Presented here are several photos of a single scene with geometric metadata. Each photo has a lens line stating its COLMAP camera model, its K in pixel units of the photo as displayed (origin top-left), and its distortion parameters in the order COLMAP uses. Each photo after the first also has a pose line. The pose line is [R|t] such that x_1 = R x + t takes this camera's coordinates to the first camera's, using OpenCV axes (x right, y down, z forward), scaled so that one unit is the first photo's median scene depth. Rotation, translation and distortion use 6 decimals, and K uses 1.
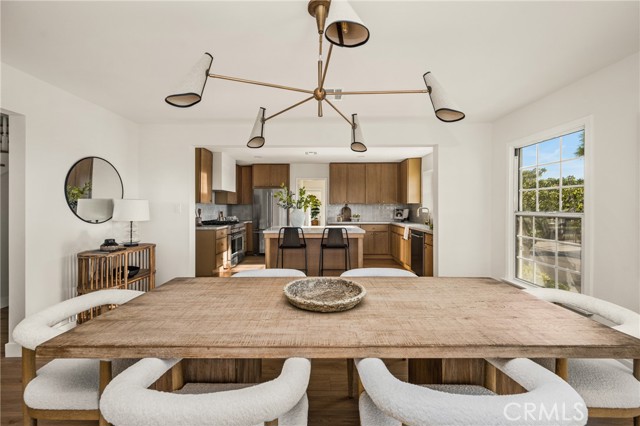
lens RADIAL K [[261.8, 0, 318.7], [0, 261.8, 204.3], [0, 0, 1]] dist [-0.001849, 0.000080]
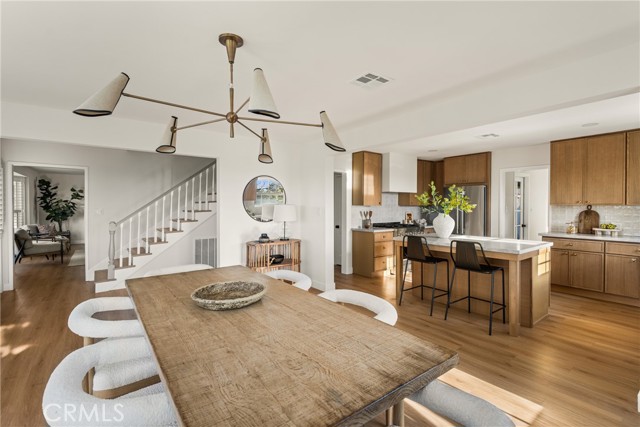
lens RADIAL K [[301.4, 0, 332.8], [0, 301.4, 206.8], [0, 0, 1]] dist [-0.001256, -0.000008]
pose [[0.628075, 0.004696, -0.778138, 0.311863], [0.007851, 0.999893, 0.012371, -0.012166], [0.778113, -0.013880, 0.627971, 0.127453]]
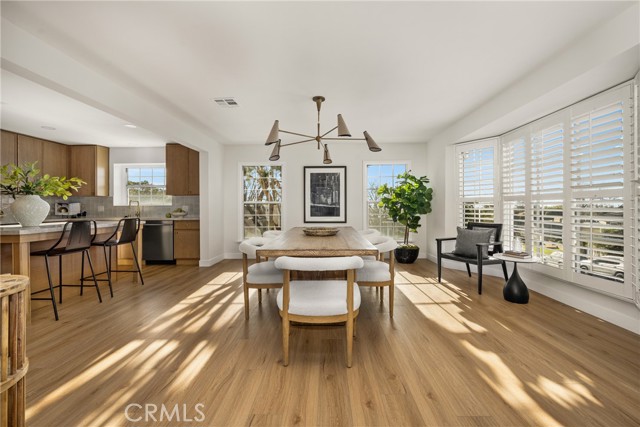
lens RADIAL K [[256.9, 0, 316.7], [0, 256.9, 204.9], [0, 0, 1]] dist [-0.000800, -0.000662]
pose [[0.033815, 0.008106, 0.999395, -0.497032], [-0.001680, 0.999966, -0.008053, 0.032894], [-0.999427, -0.001406, 0.033827, 0.231354]]
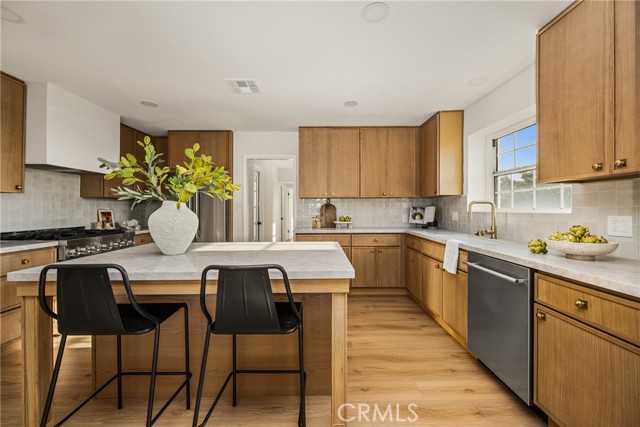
lens RADIAL K [[256.9, 0, 319.3], [0, 256.9, 208.7], [0, 0, 1]] dist [-0.000800, -0.000662]
pose [[0.999956, -0.002576, 0.008978, 0.090797], [0.002505, 0.999965, 0.007958, 0.019267], [-0.008998, -0.007935, 0.999928, 0.475962]]
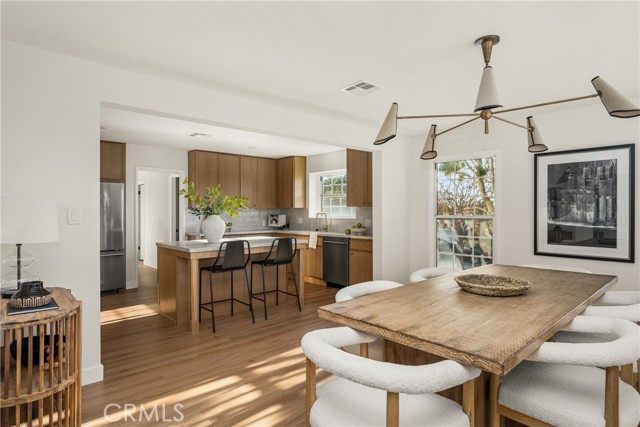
lens RADIAL K [[352.3, 0, 321.9], [0, 352.3, 213.0], [0, 0, 1]] dist [0.002148, -0.000953]
pose [[0.734134, -0.006538, 0.678974, -0.381616], [-0.000884, 0.999944, 0.010584, 0.001003], [-0.679005, -0.008370, 0.734086, 0.085144]]
